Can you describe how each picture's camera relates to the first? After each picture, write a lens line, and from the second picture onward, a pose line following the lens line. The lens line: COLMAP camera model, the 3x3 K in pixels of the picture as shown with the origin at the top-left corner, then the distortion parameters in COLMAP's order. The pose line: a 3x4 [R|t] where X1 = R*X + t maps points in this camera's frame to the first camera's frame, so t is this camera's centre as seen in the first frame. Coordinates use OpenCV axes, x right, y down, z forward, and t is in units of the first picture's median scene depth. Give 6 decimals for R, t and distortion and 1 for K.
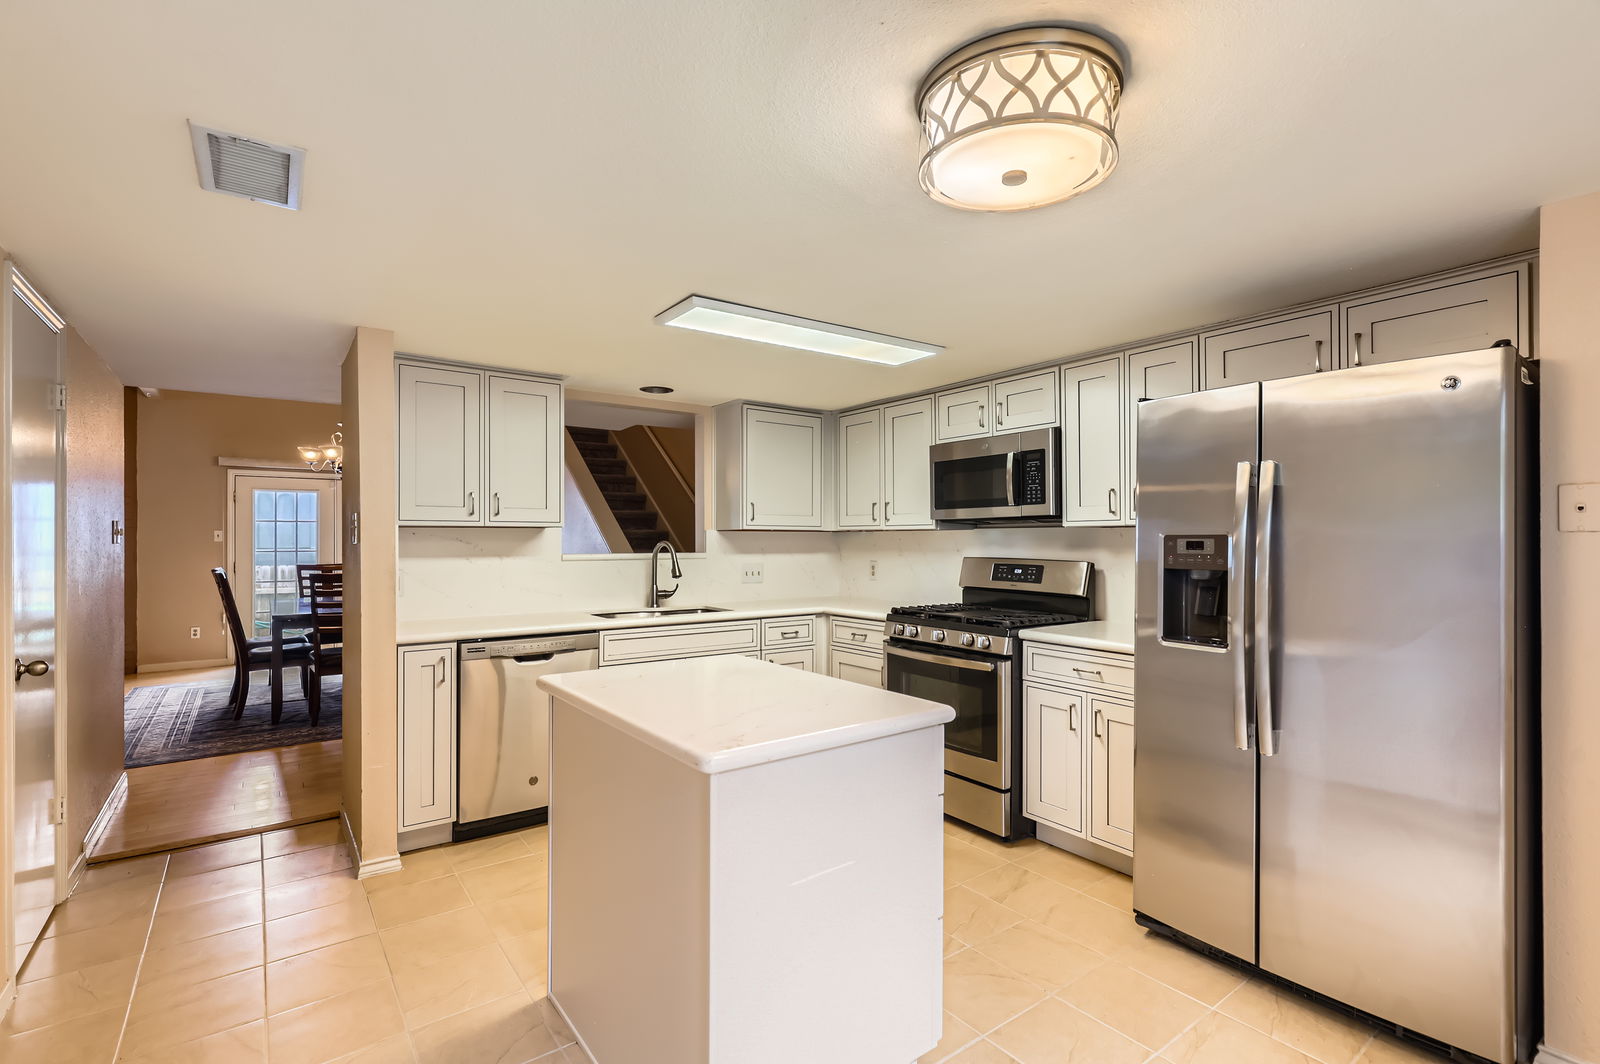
lens RADIAL K [[737.3, 0, 800.0], [0, 737.3, 532.0], [0, 0, 1]] dist [-0.000100, 0.000147]
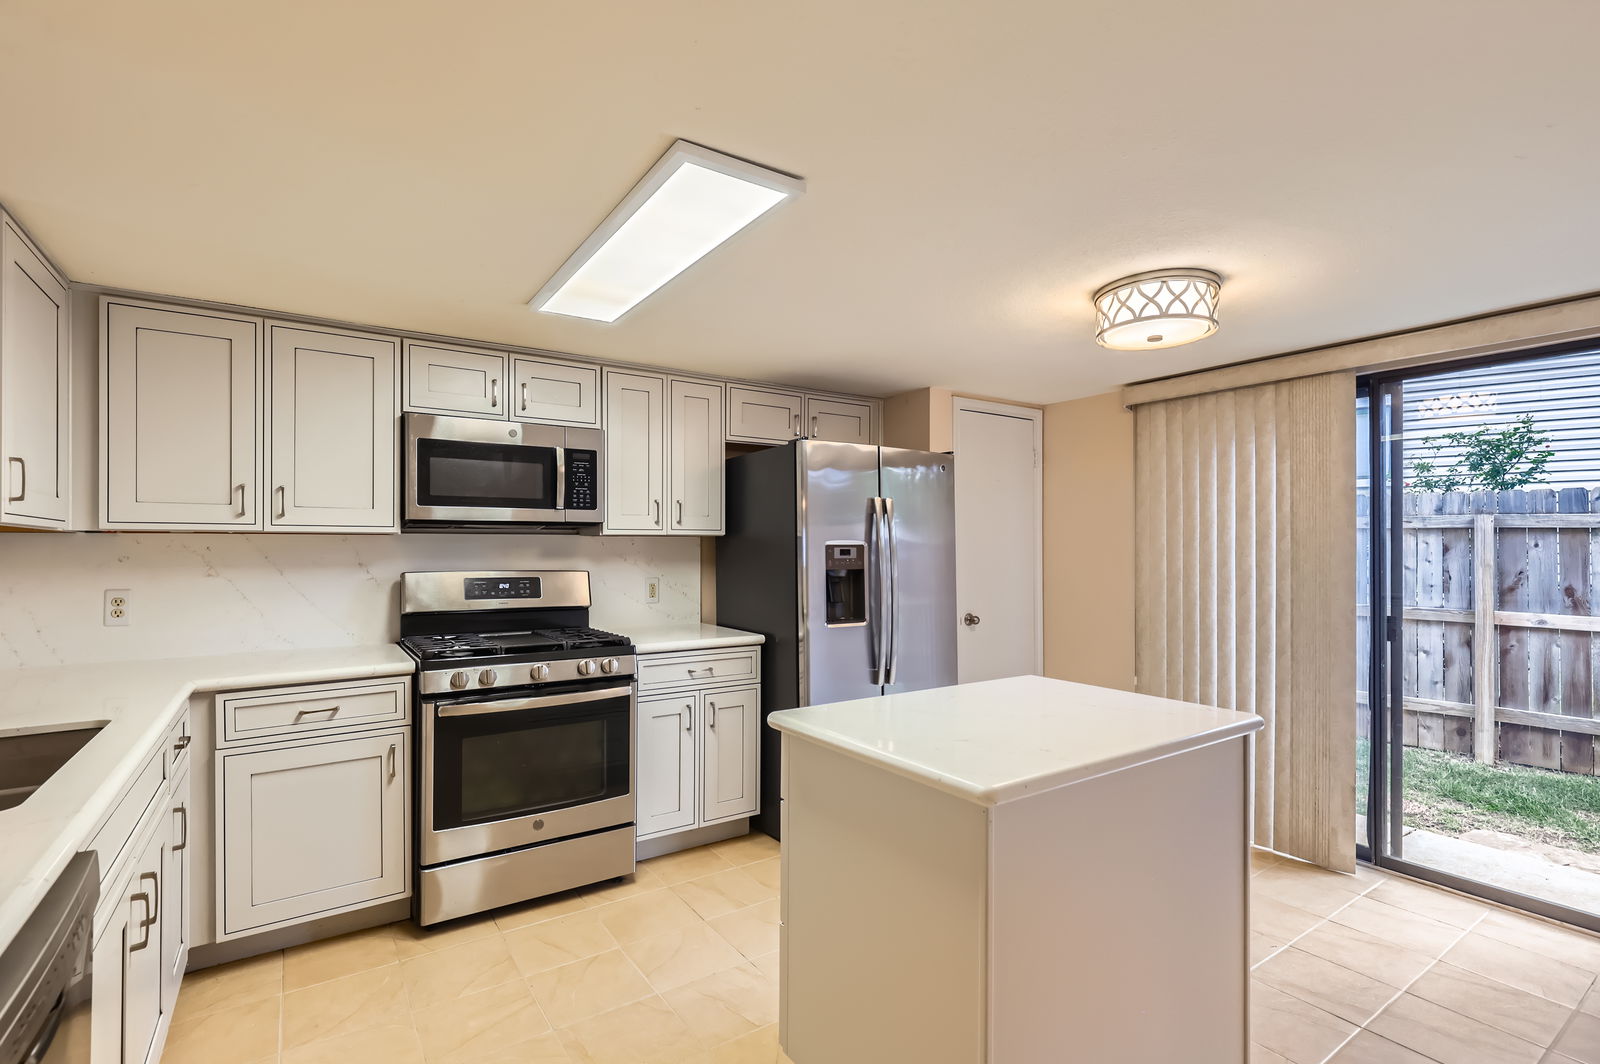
lens RADIAL K [[737.3, 0, 800.0], [0, 737.3, 532.0], [0, 0, 1]] dist [-0.000100, 0.000147]
pose [[0.025856, 0.014594, 0.999559, -0.584166], [-0.011848, 0.999828, -0.014291, 0.000339], [-0.999595, -0.011473, 0.026024, 0.704729]]
